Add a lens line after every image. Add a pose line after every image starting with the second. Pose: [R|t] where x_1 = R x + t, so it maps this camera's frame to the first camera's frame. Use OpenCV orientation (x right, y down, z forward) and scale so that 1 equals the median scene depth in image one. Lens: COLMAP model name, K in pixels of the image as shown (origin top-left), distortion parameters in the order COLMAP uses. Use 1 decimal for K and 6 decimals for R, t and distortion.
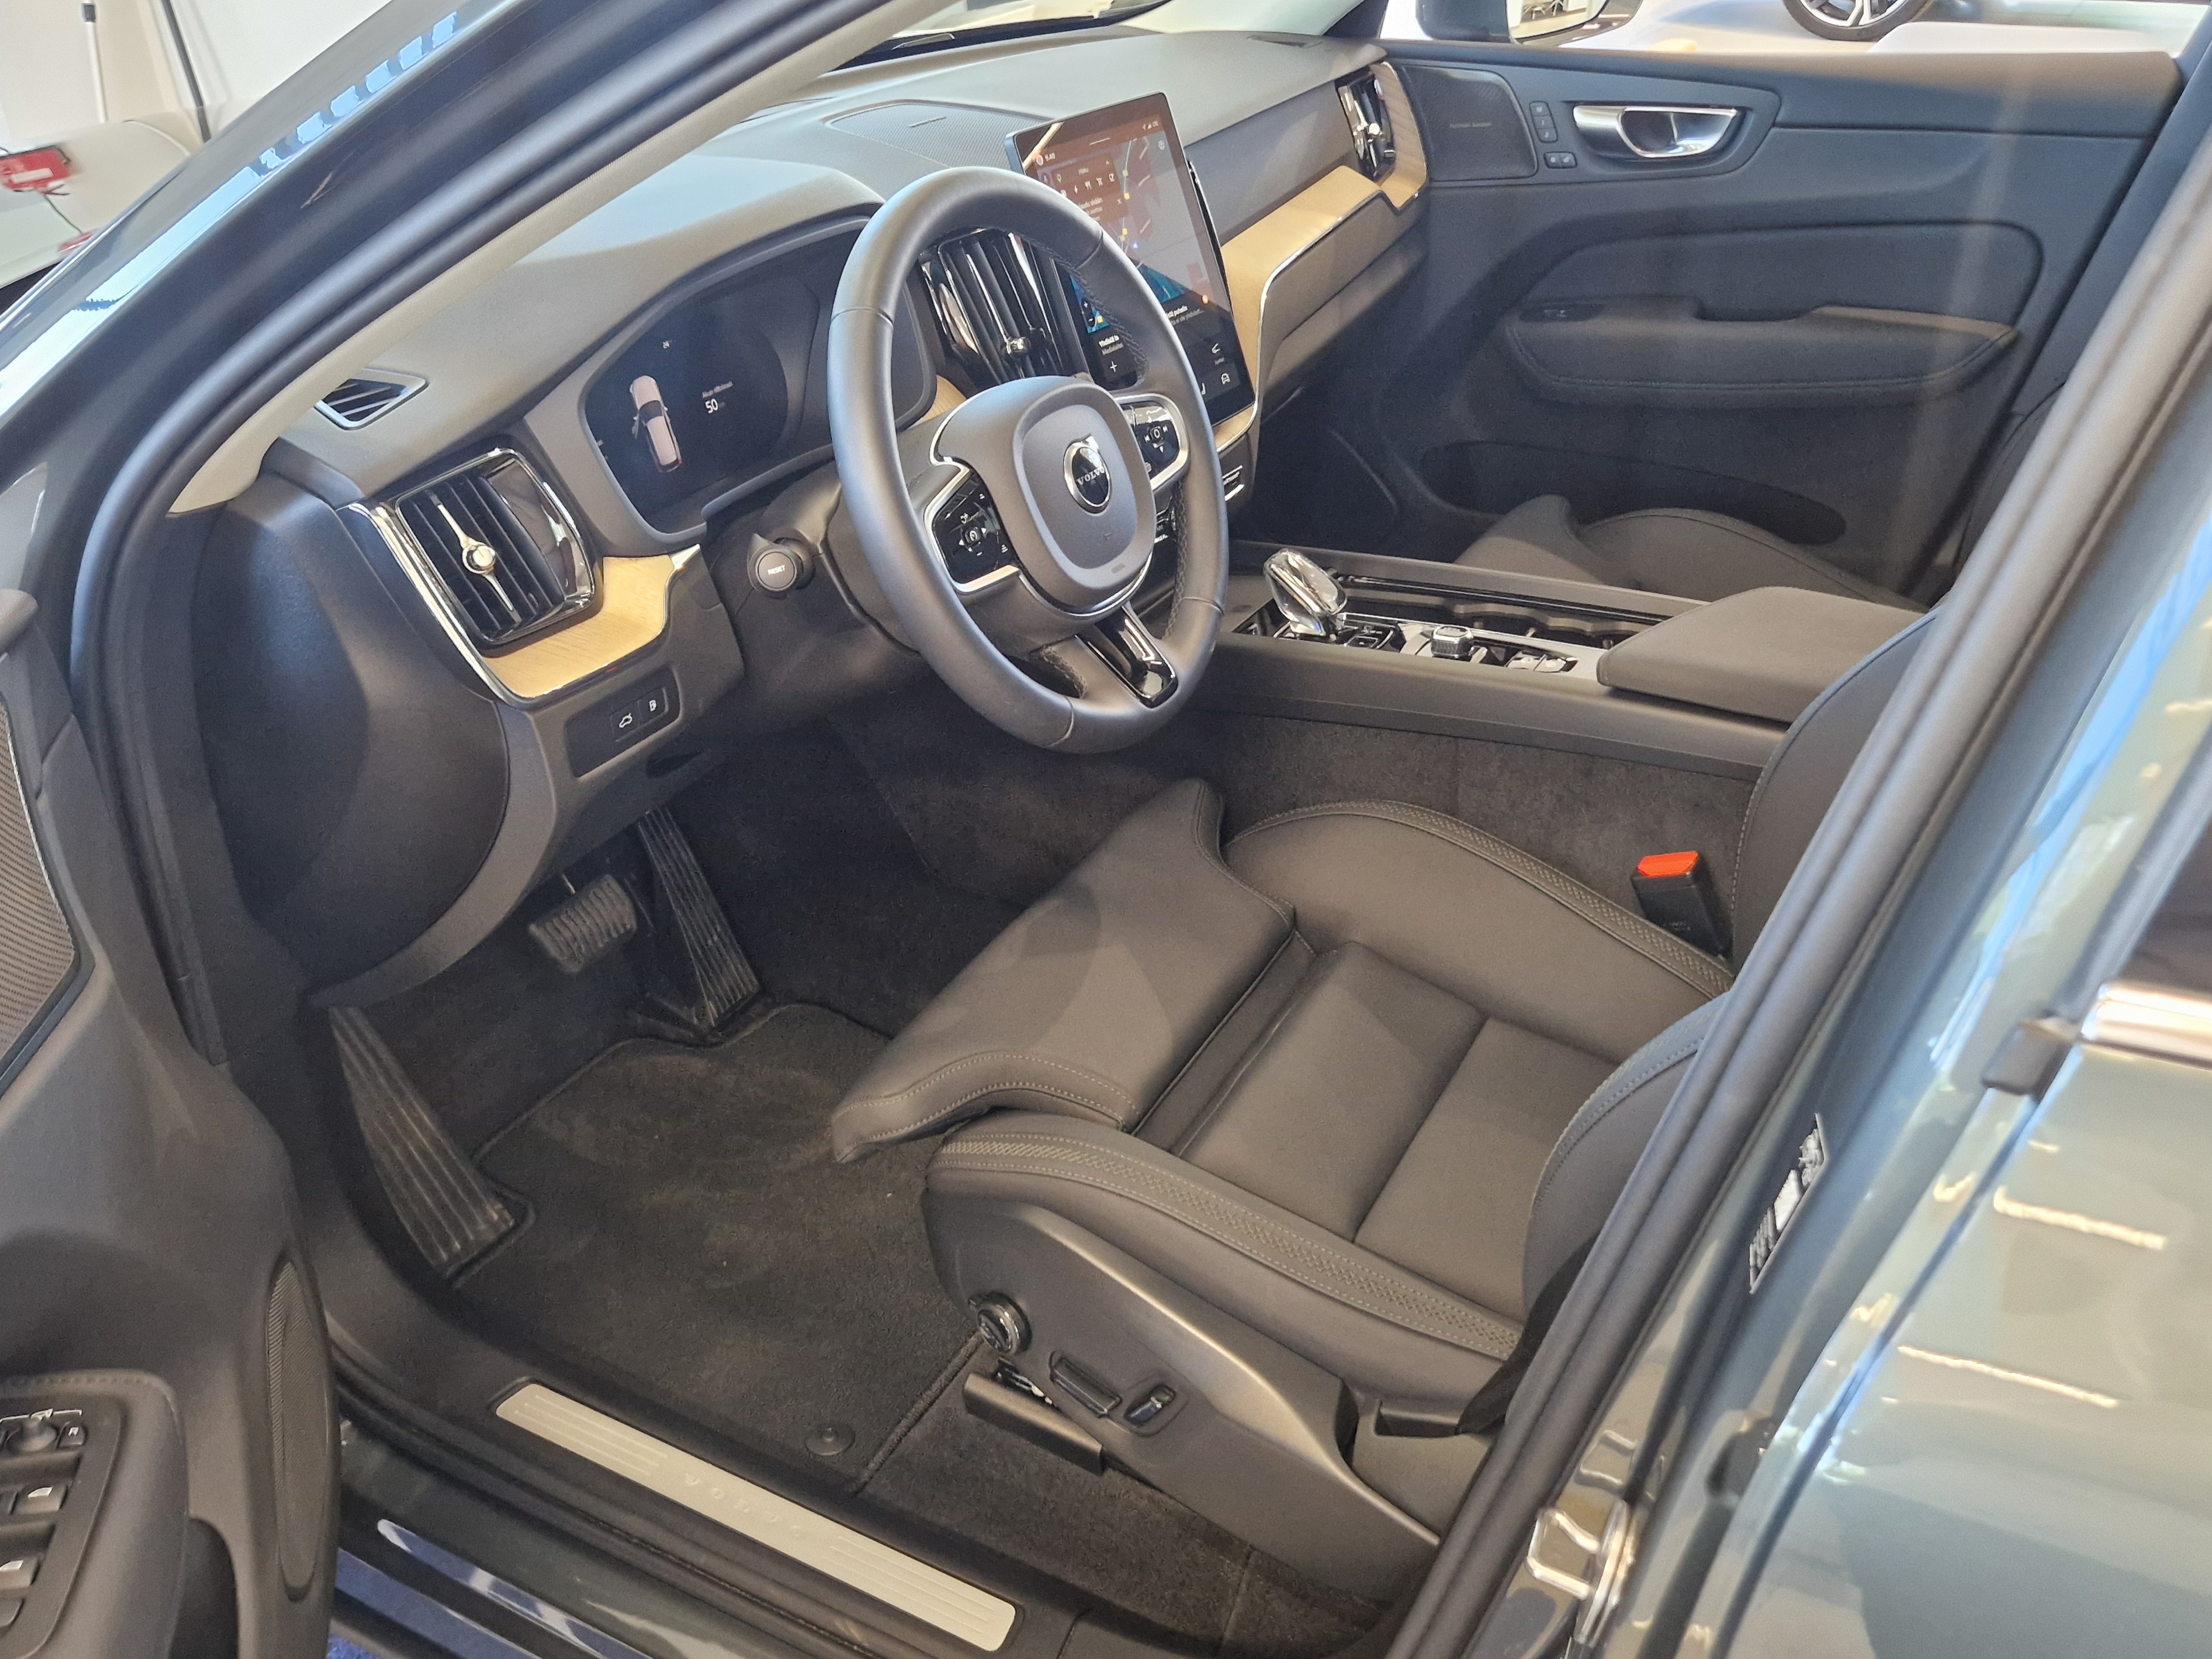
lens RADIAL K [[2153.2, 0, 1106.0], [0, 2153.2, 829.5], [0, 0, 1]] dist [0.110764, -0.065887]
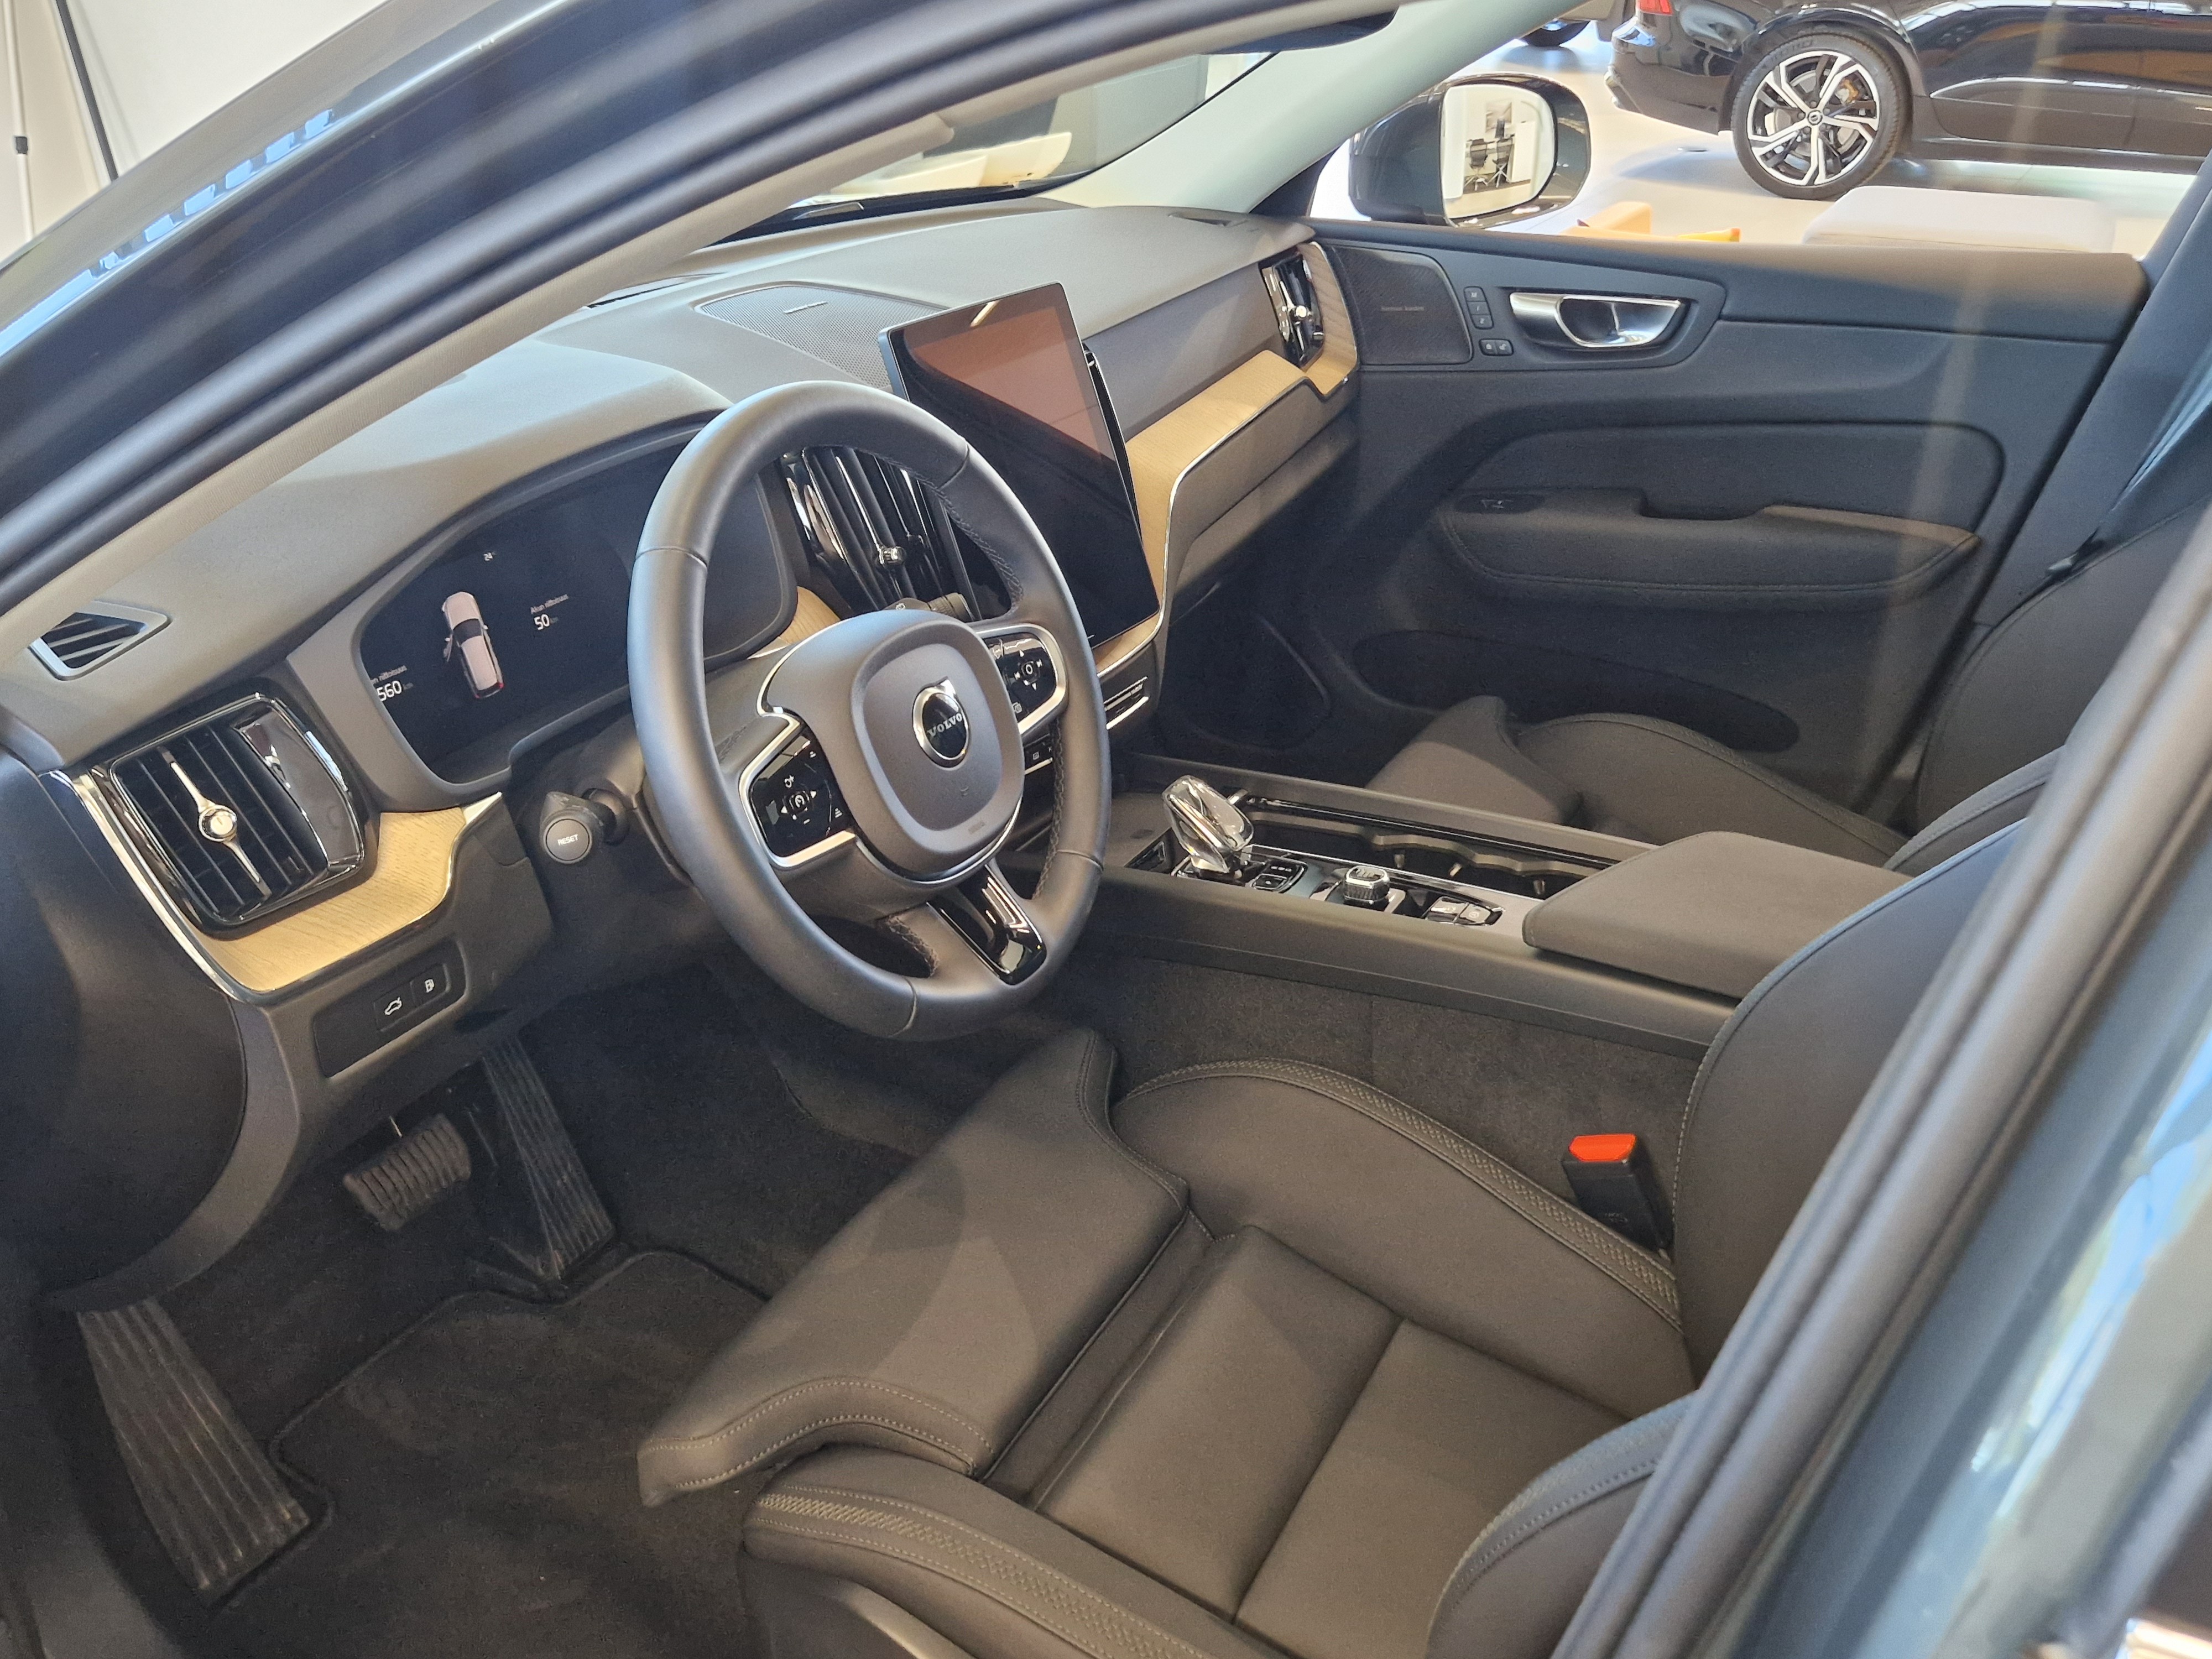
lens RADIAL K [[2153.2, 0, 1106.0], [0, 2153.2, 829.5], [0, 0, 1]] dist [0.110764, -0.065887]
pose [[0.999821, 0.012722, 0.014028, 0.038946], [-0.011934, 0.998420, -0.054905, -0.060896], [-0.014705, 0.054727, 0.998393, 0.100299]]
